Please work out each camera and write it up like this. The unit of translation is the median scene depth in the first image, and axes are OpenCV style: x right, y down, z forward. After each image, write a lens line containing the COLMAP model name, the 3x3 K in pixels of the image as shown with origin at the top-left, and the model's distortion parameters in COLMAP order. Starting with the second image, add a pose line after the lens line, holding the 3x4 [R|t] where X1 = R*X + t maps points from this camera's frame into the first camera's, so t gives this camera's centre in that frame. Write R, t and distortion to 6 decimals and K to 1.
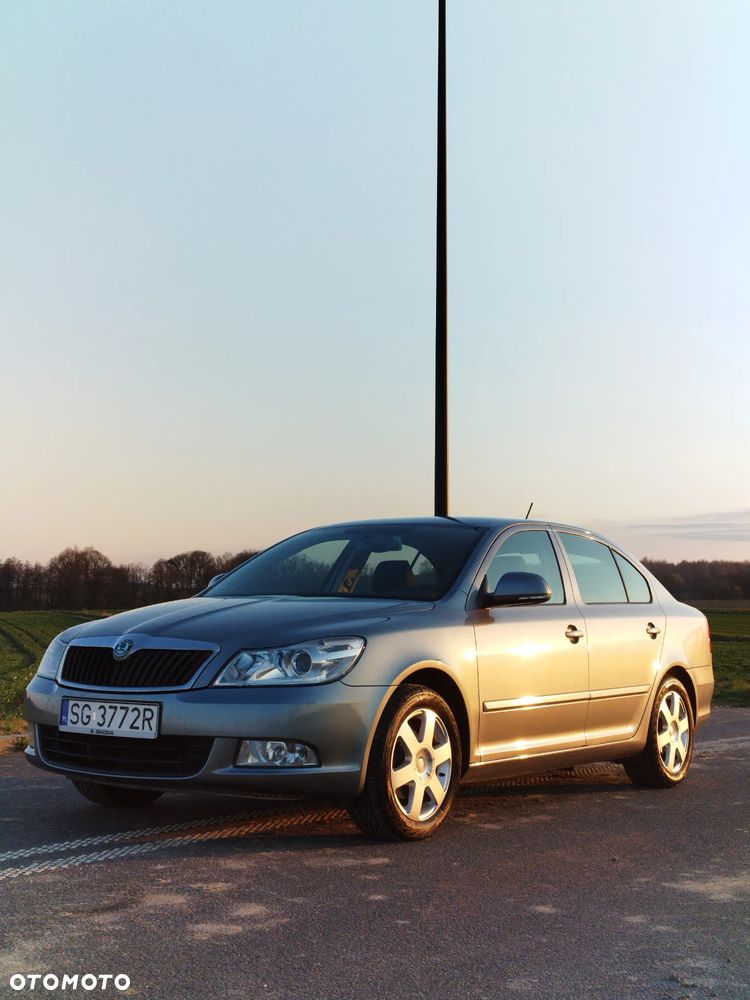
lens RADIAL K [[1430.9, 0, 382.6], [0, 1430.9, 499.5], [0, 0, 1]] dist [-0.056068, 0.045432]
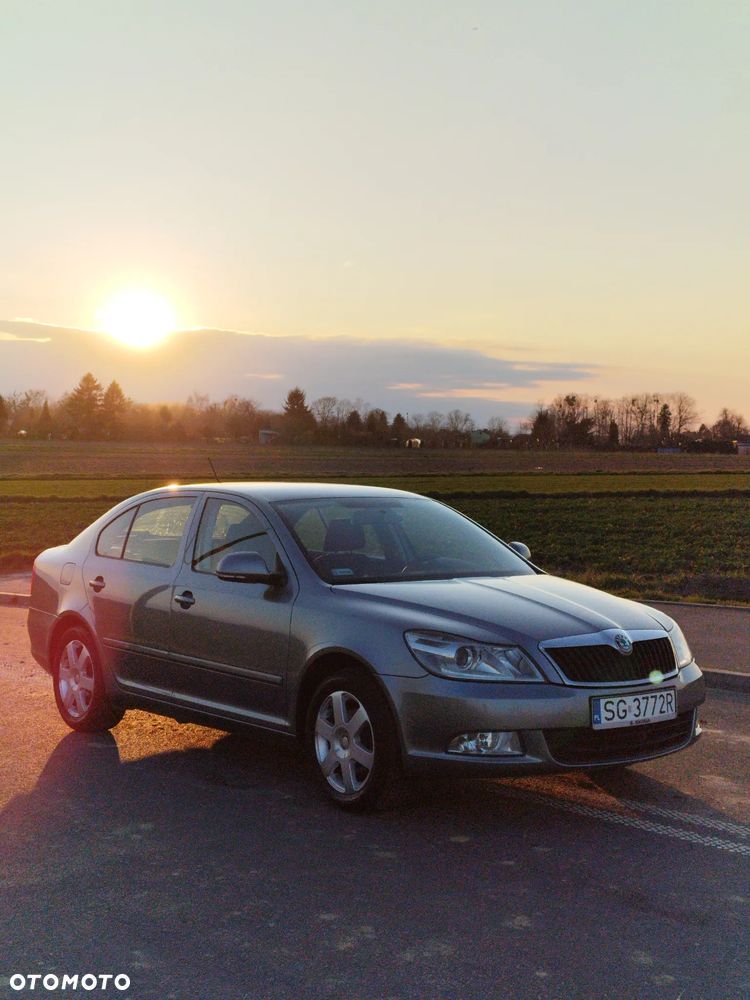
lens RADIAL K [[1432.3, 0, 375.0], [0, 1432.3, 500.0], [0, 0, 1]] dist [0.015526, 0.018601]
pose [[0.310535, -0.024160, 0.950255, -1.301303], [-0.083674, 0.995102, 0.052644, -0.048169], [-0.946872, -0.095859, 0.306993, 0.866196]]
